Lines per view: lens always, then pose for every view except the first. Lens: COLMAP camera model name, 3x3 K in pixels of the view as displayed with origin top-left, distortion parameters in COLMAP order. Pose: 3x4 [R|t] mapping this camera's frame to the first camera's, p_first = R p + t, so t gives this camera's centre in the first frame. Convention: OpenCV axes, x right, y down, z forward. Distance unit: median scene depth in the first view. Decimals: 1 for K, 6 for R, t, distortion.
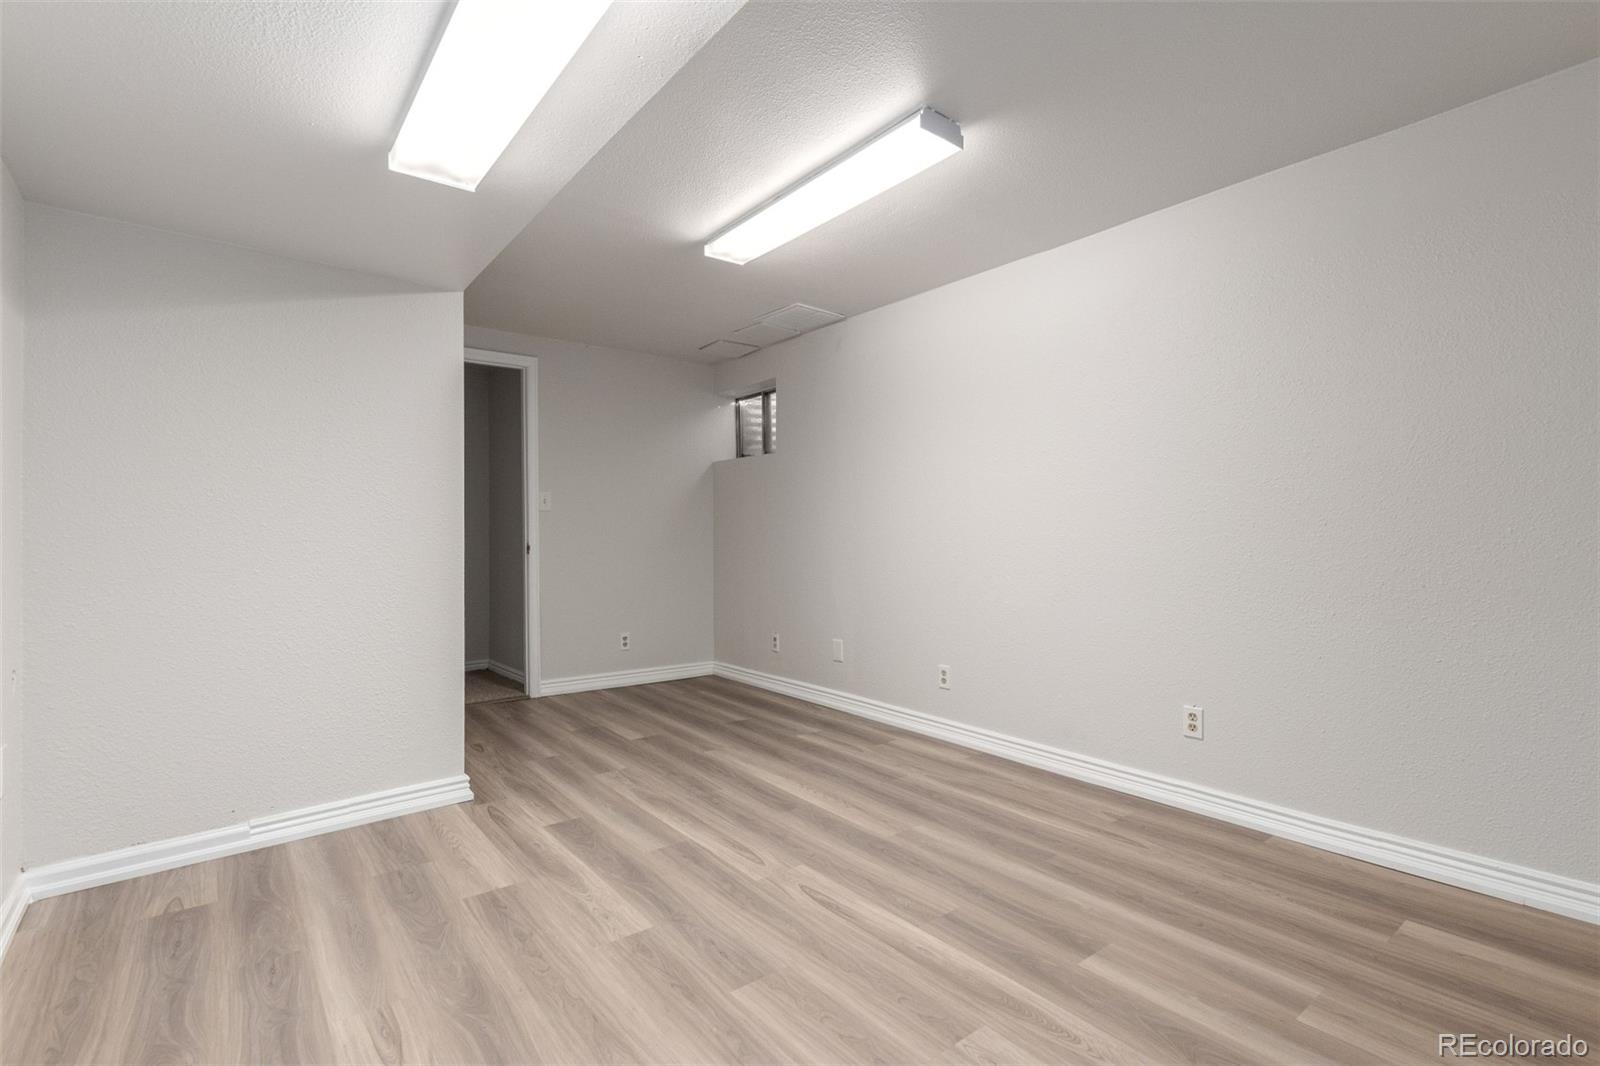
lens RADIAL K [[733.1, 0, 800.1], [0, 733.1, 533.2], [0, 0, 1]] dist [-0.002566, -0.000569]
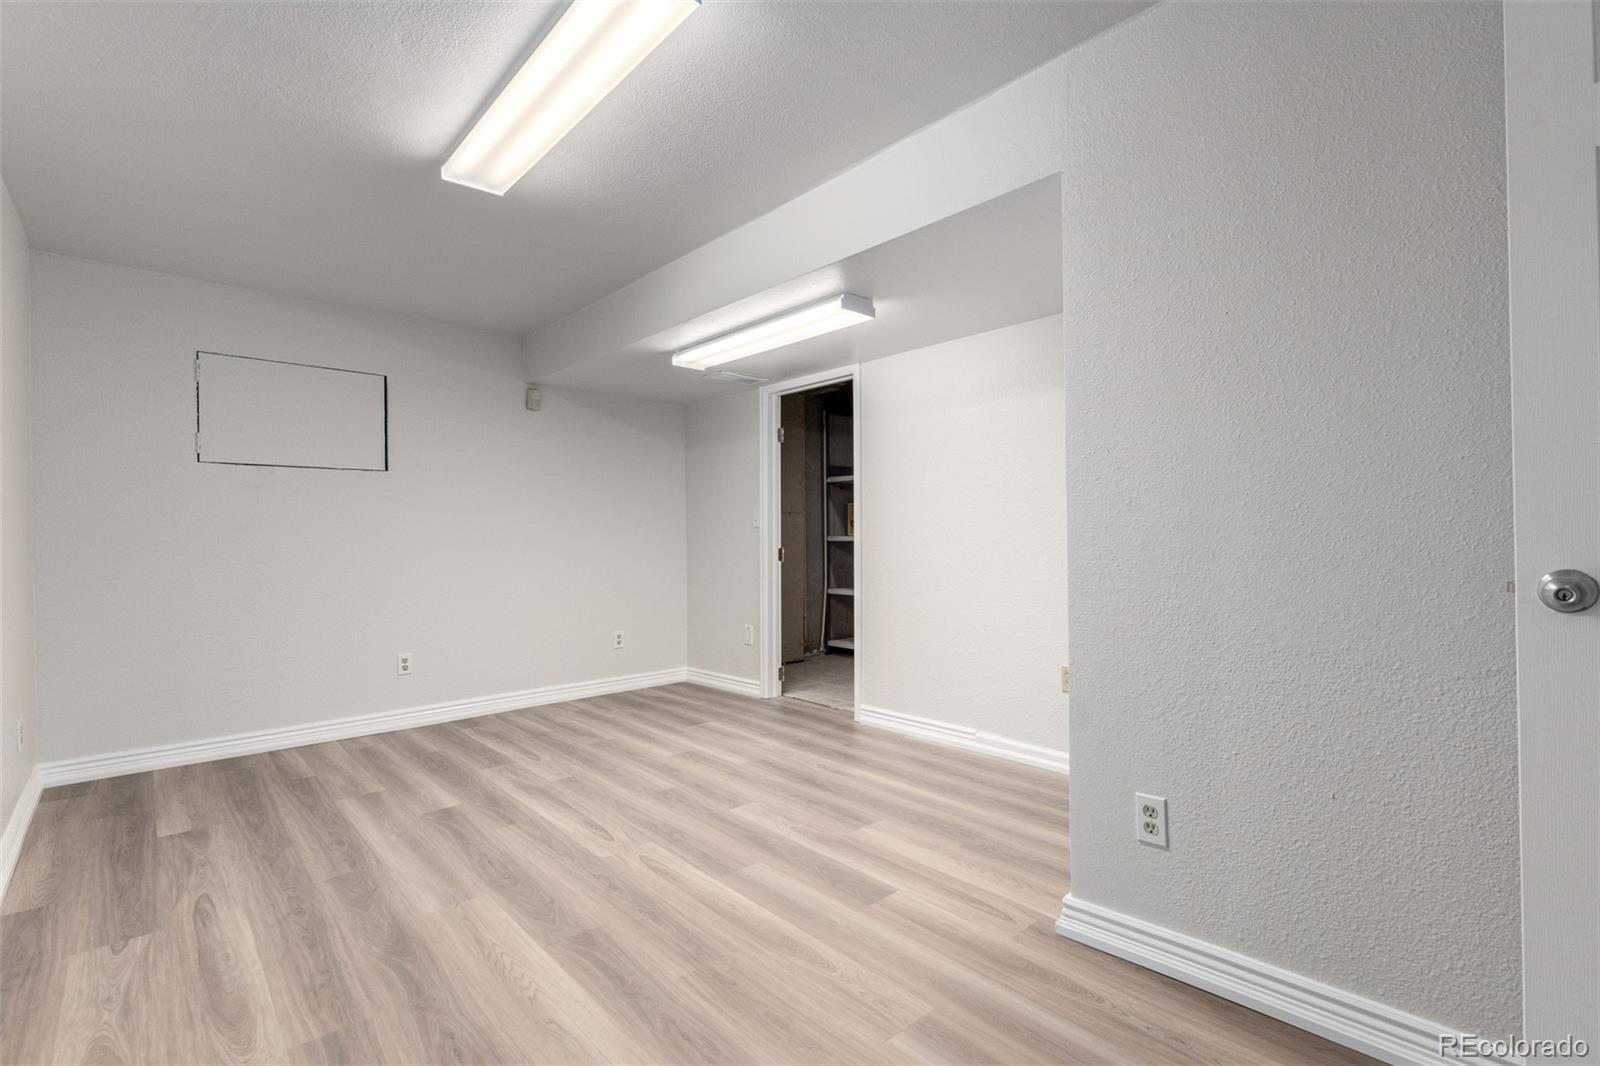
lens RADIAL K [[733.1, 0, 799.4], [0, 733.1, 536.8], [0, 0, 1]] dist [-0.002566, -0.000569]
pose [[-0.998426, 0.010711, -0.055059, -0.231983], [0.010889, 0.999936, -0.002935, 0.003751], [0.055025, -0.003529, -0.998479, 2.136227]]
